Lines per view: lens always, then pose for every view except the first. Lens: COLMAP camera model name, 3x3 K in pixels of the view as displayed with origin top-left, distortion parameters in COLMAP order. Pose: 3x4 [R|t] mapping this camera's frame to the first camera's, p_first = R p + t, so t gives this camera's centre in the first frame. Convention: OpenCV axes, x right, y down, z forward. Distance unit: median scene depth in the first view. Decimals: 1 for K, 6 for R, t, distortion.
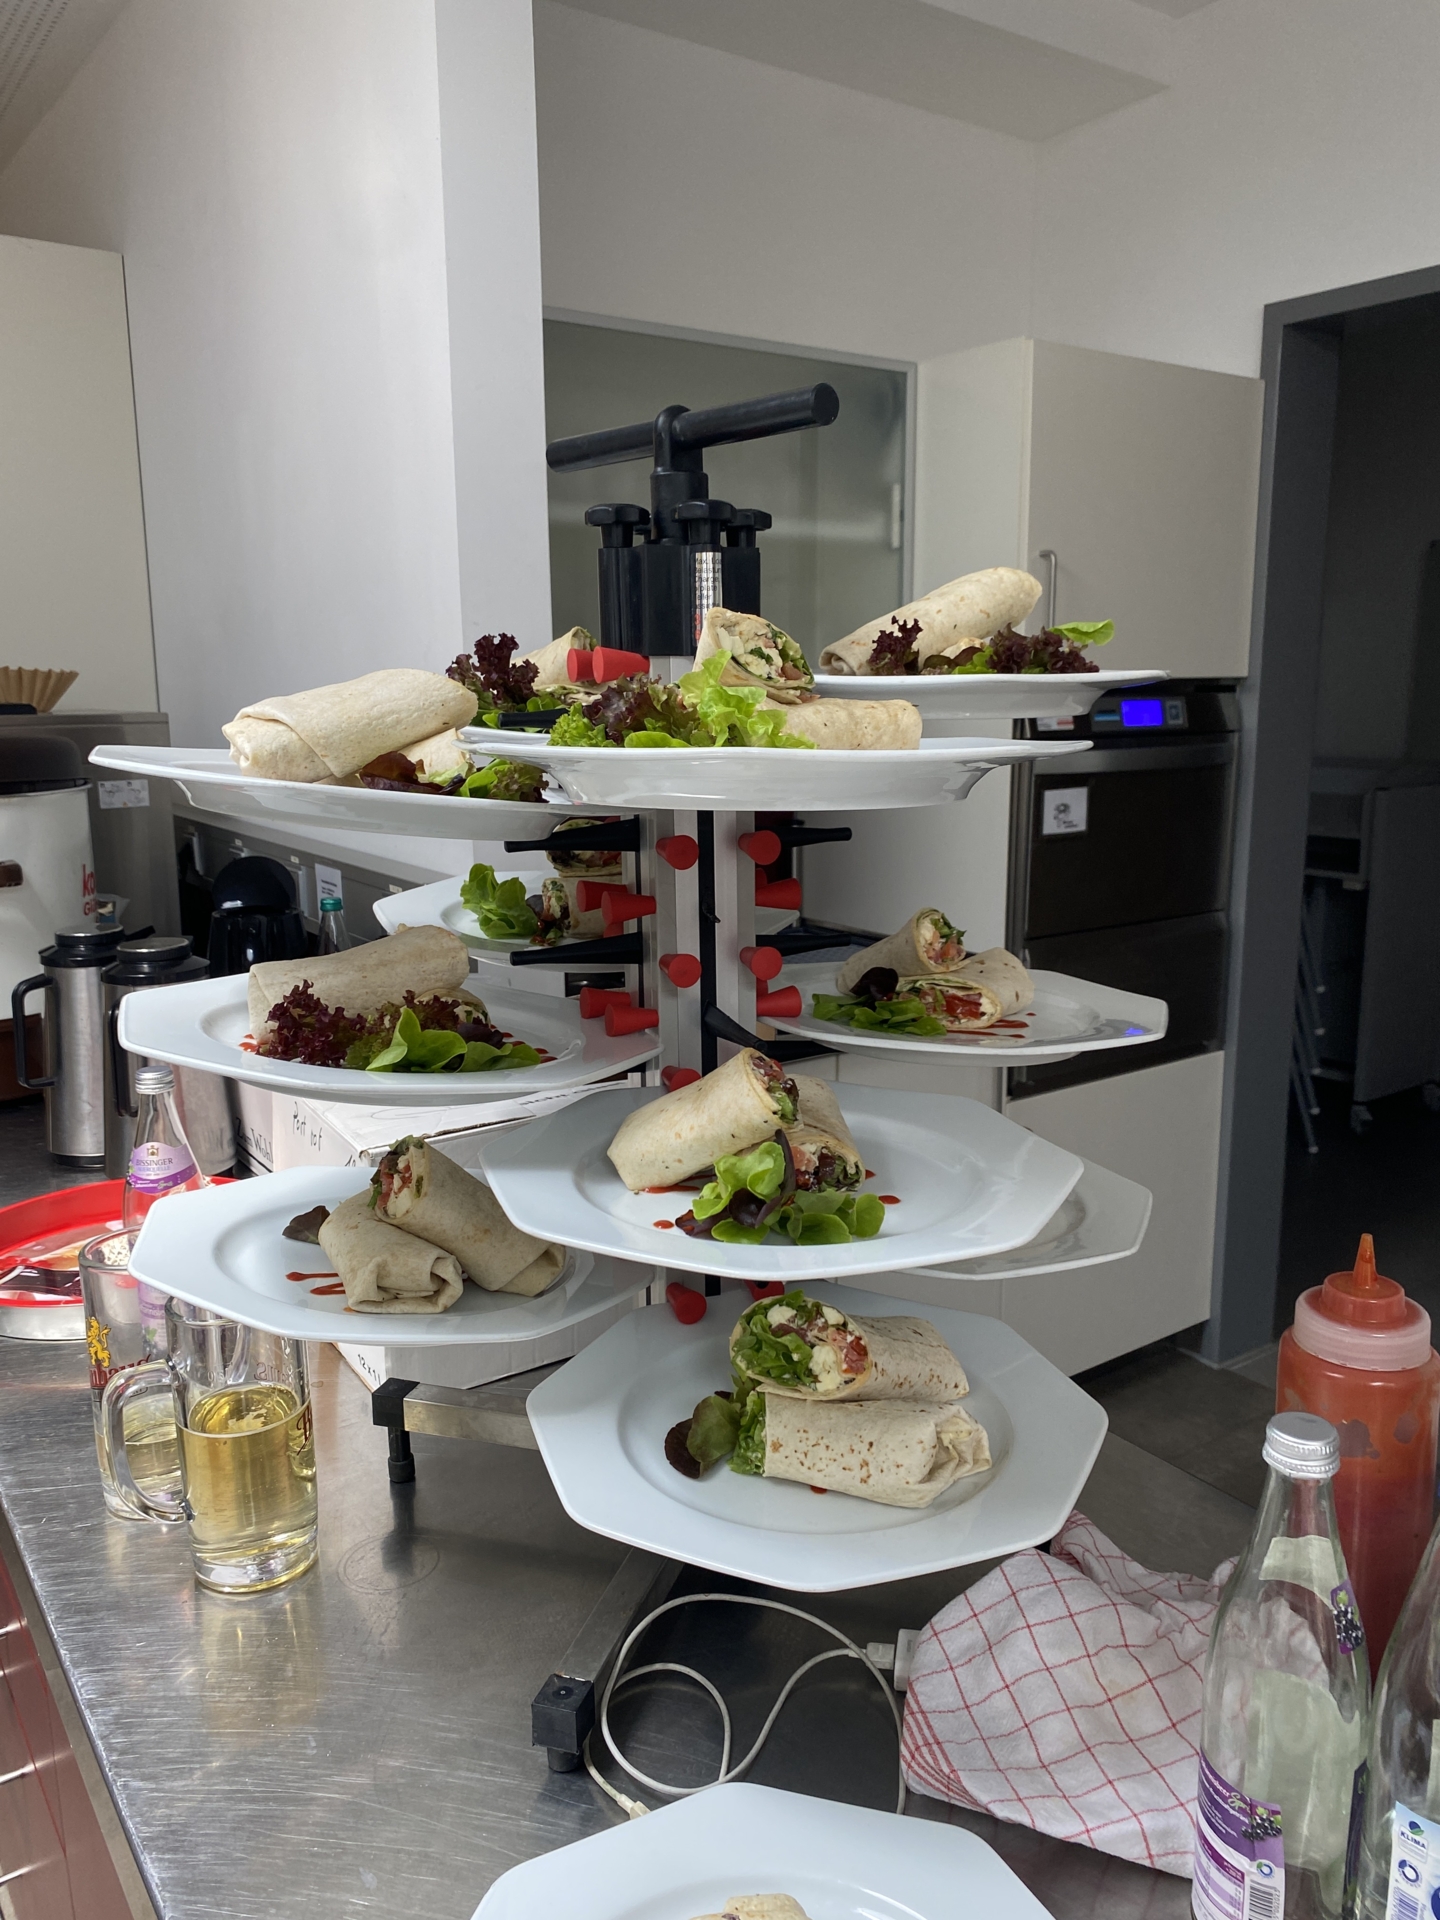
lens RADIAL K [[1444.5, 0, 723.0], [0, 1444.5, 984.1], [0, 0, 1]] dist [0.019307, -0.061811]
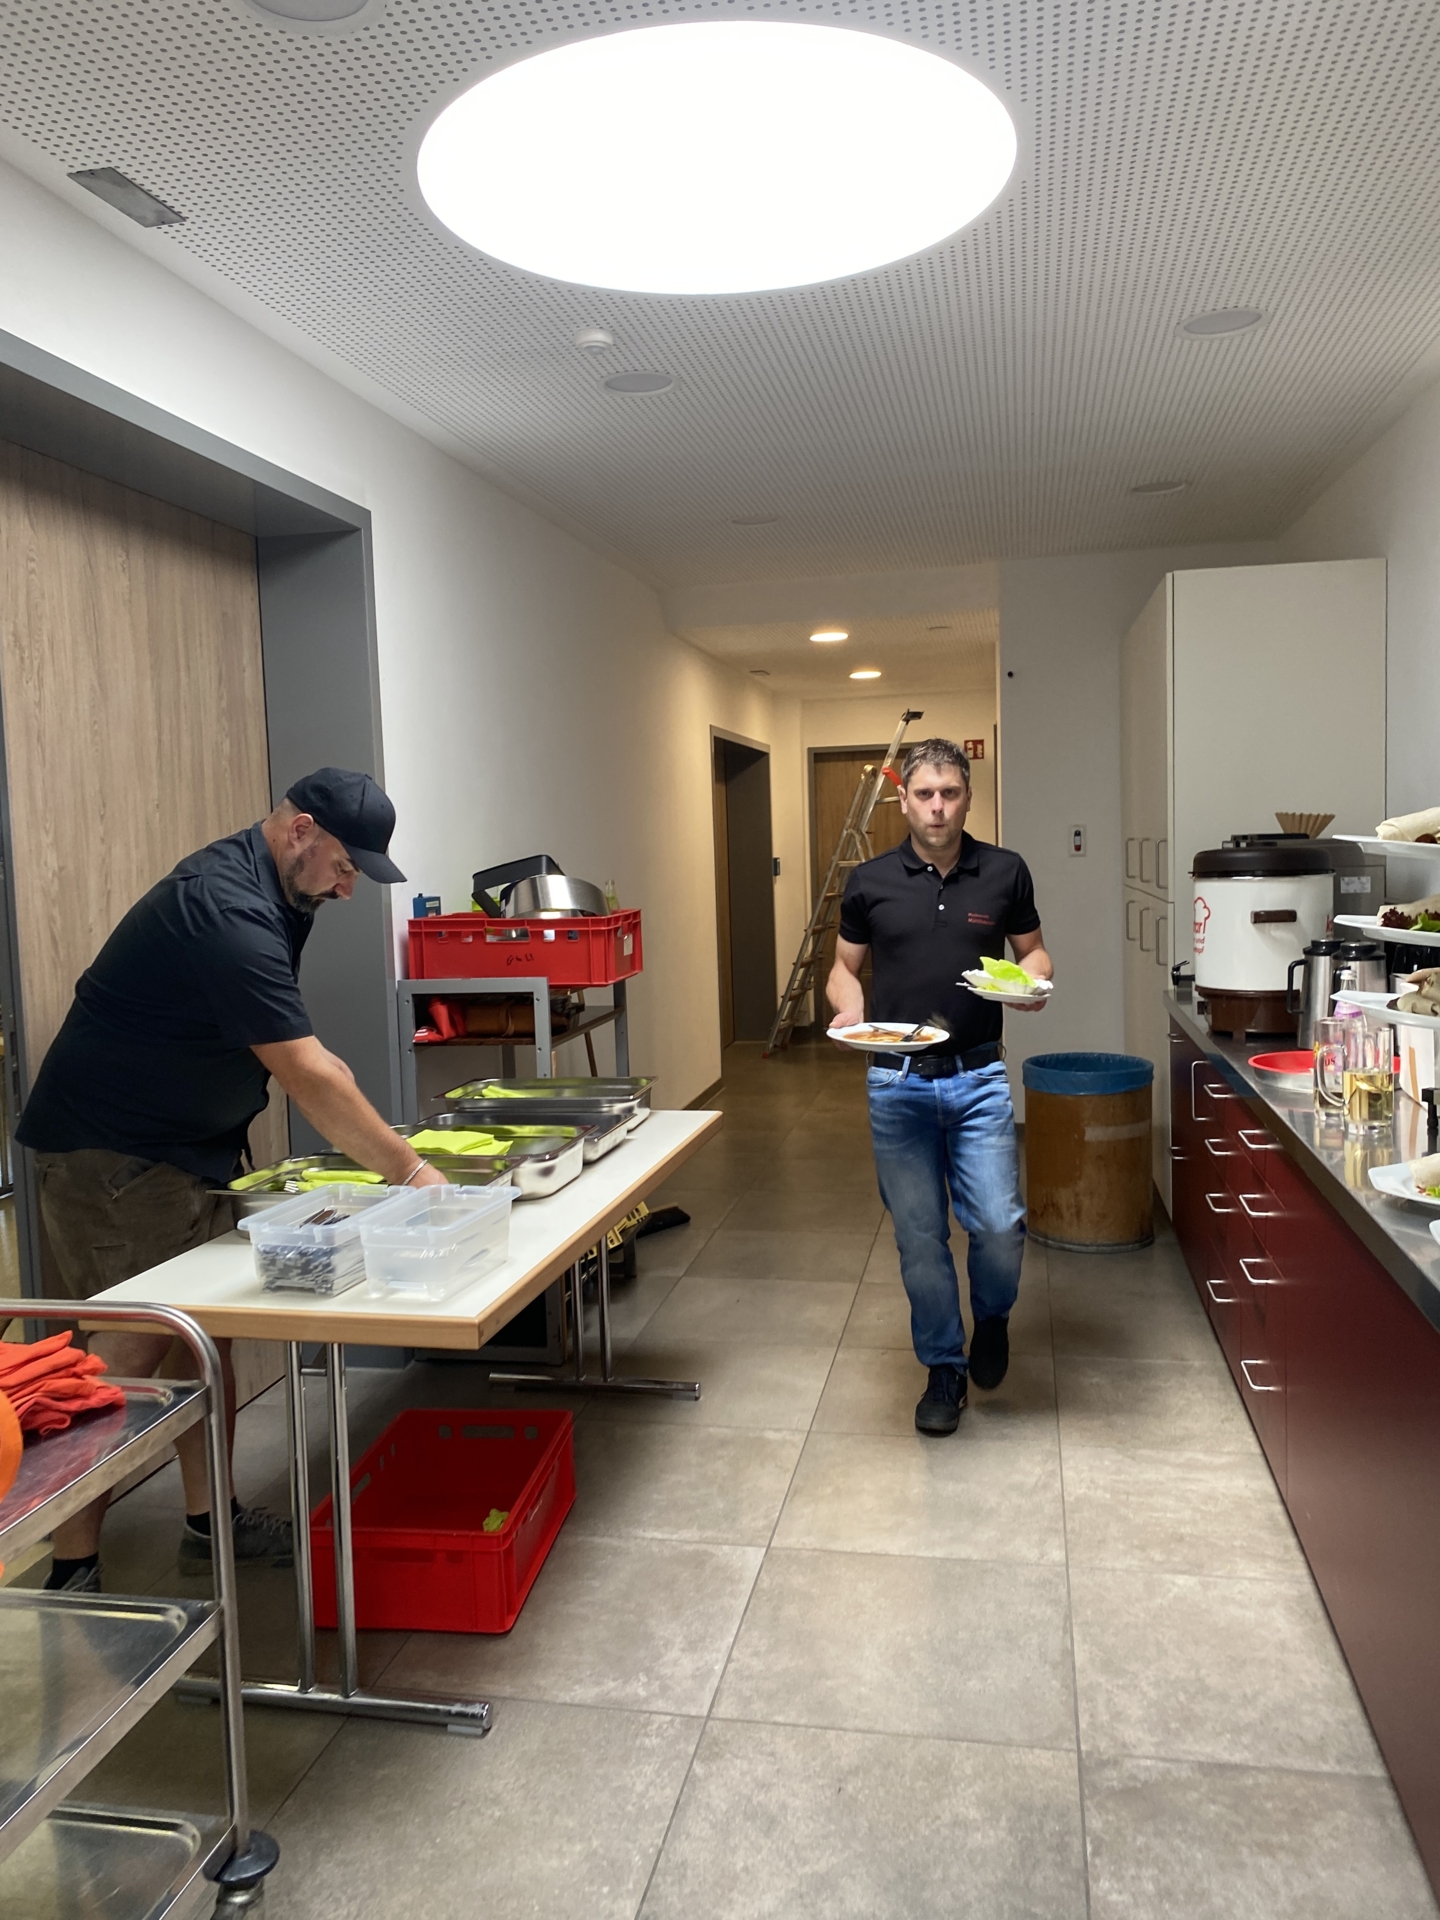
lens RADIAL K [[1469.1, 0, 720.0], [0, 1469.1, 960.0], [0, 0, 1]] dist [-0.001428, -0.007198]
pose [[0.689939, 0.036146, -0.722964, 0.300041], [-0.120327, 0.990584, -0.065305, 0.148634], [0.713796, 0.132049, 0.687792, -0.661211]]
